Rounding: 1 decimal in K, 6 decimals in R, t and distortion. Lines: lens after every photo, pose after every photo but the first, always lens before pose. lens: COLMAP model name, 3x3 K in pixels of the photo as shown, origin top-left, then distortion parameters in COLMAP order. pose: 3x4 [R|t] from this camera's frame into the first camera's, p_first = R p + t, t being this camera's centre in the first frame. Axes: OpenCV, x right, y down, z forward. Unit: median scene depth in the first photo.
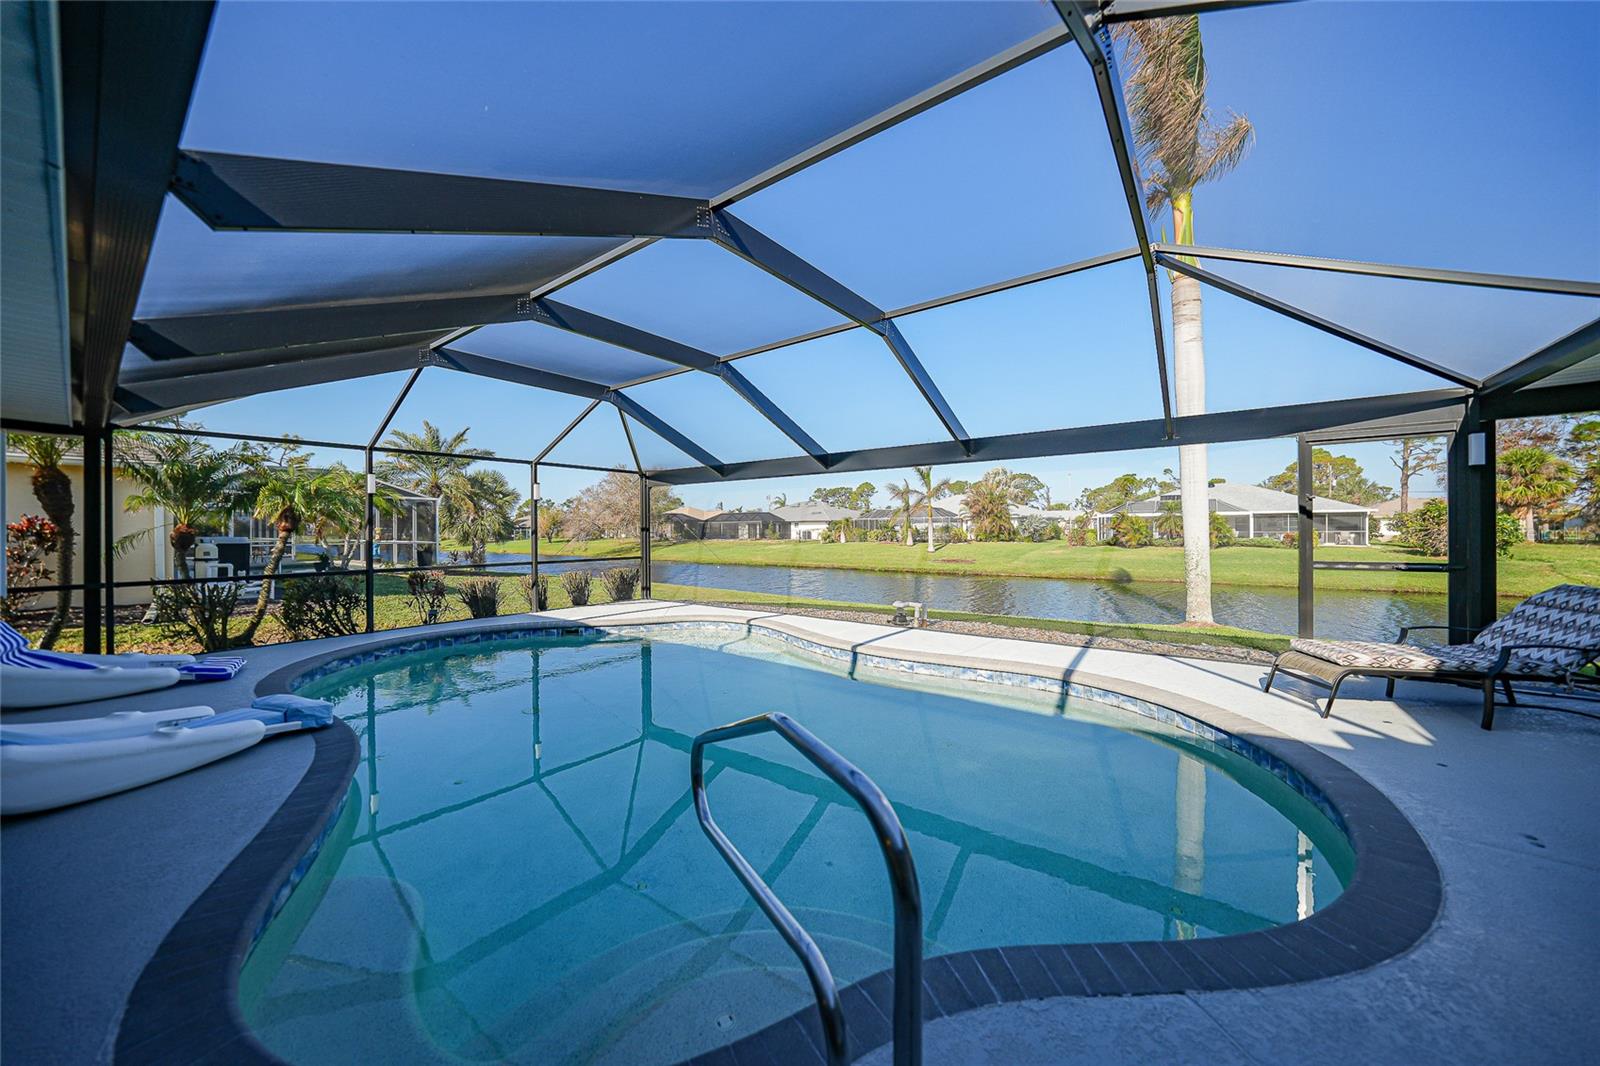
lens RADIAL K [[553.9, 0, 799.4], [0, 553.9, 530.4], [0, 0, 1]] dist [-0.015473, 0.000401]
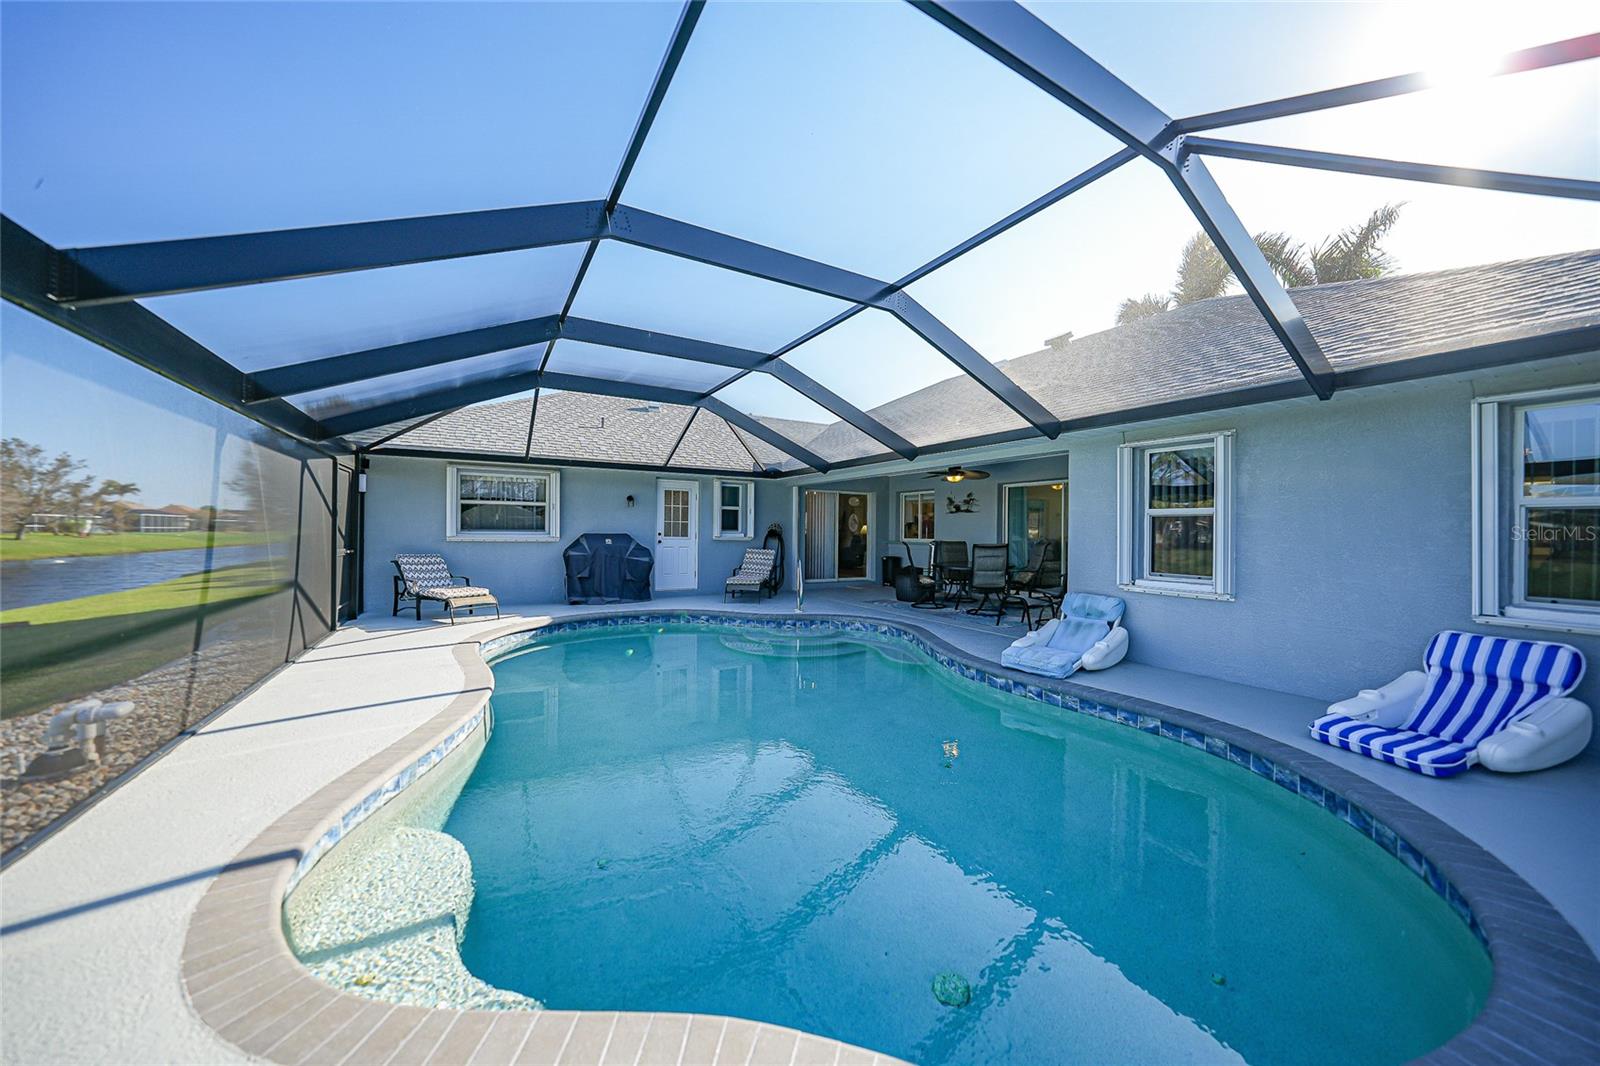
lens RADIAL K [[553.9, 0, 805.8], [0, 553.9, 531.3], [0, 0, 1]] dist [-0.015473, 0.000401]
pose [[-0.922889, -0.004393, 0.385040, -0.231856], [-0.005460, 0.999984, -0.001679, 0.001334], [-0.385027, -0.003652, -0.922898, 0.625240]]
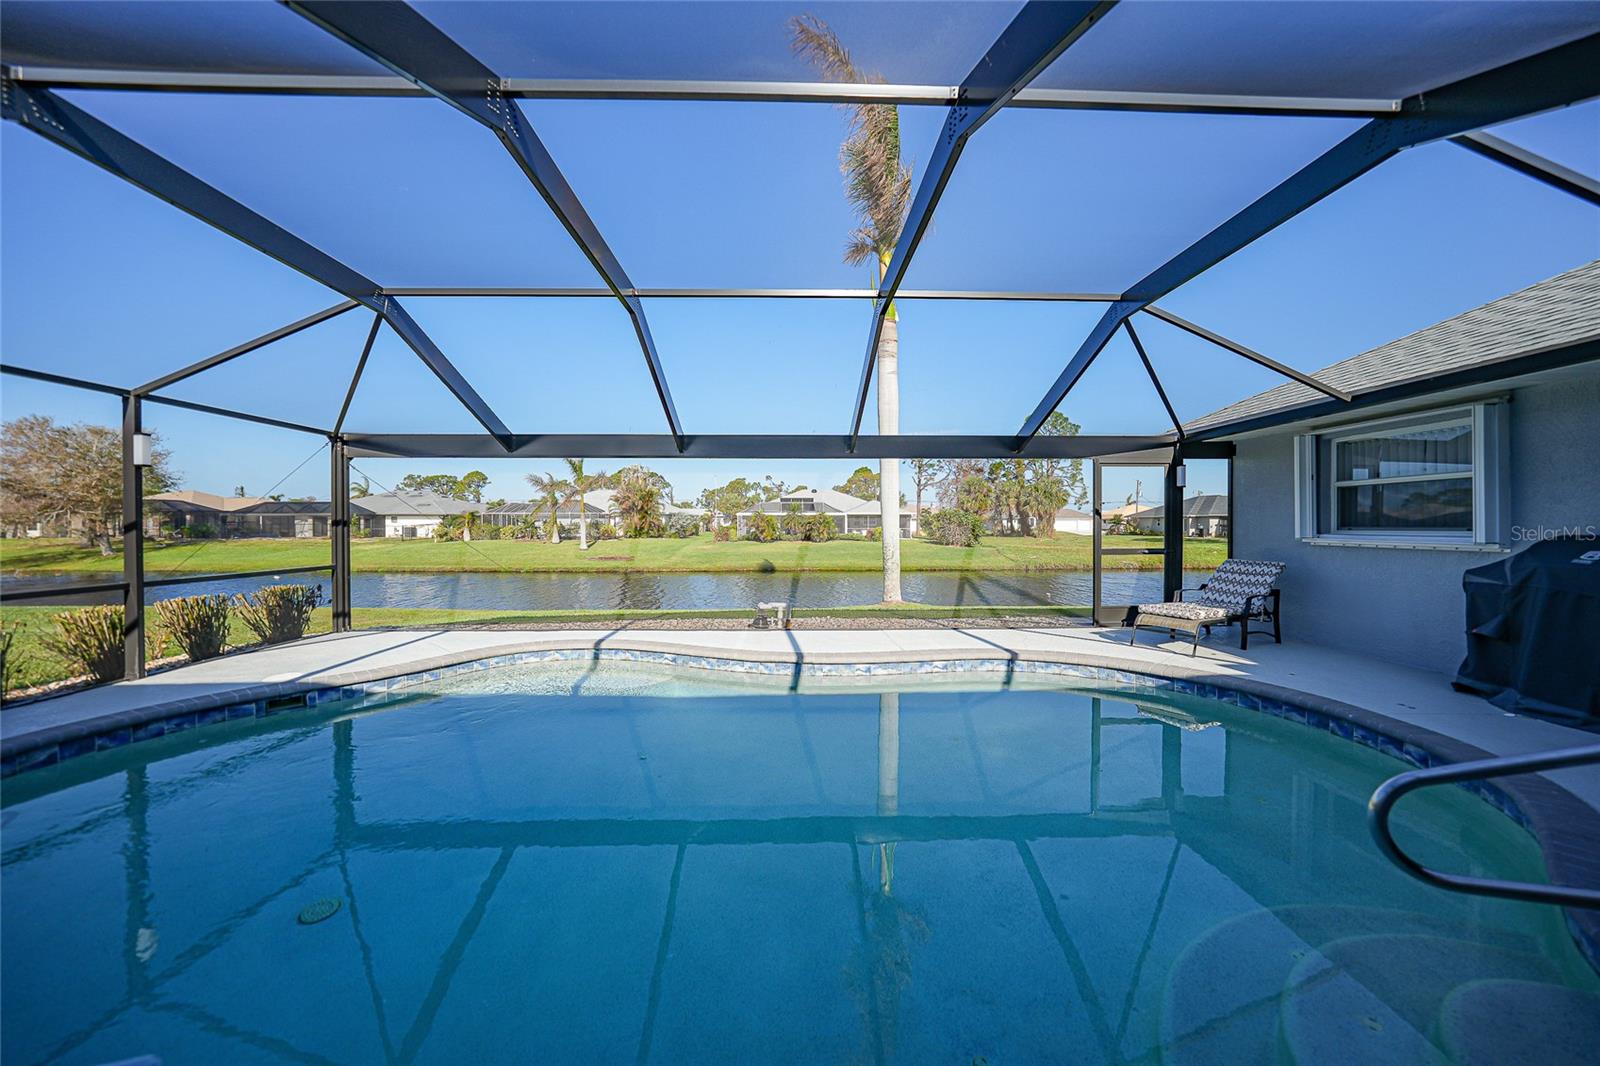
lens RADIAL K [[553.9, 0, 800.6], [0, 553.9, 527.3], [0, 0, 1]] dist [-0.015473, 0.000401]
pose [[0.785148, 0.002217, 0.619304, -0.187136], [-0.002689, 0.999996, -0.000171, 0.001105], [-0.619302, -0.001531, 0.785151, 0.126619]]
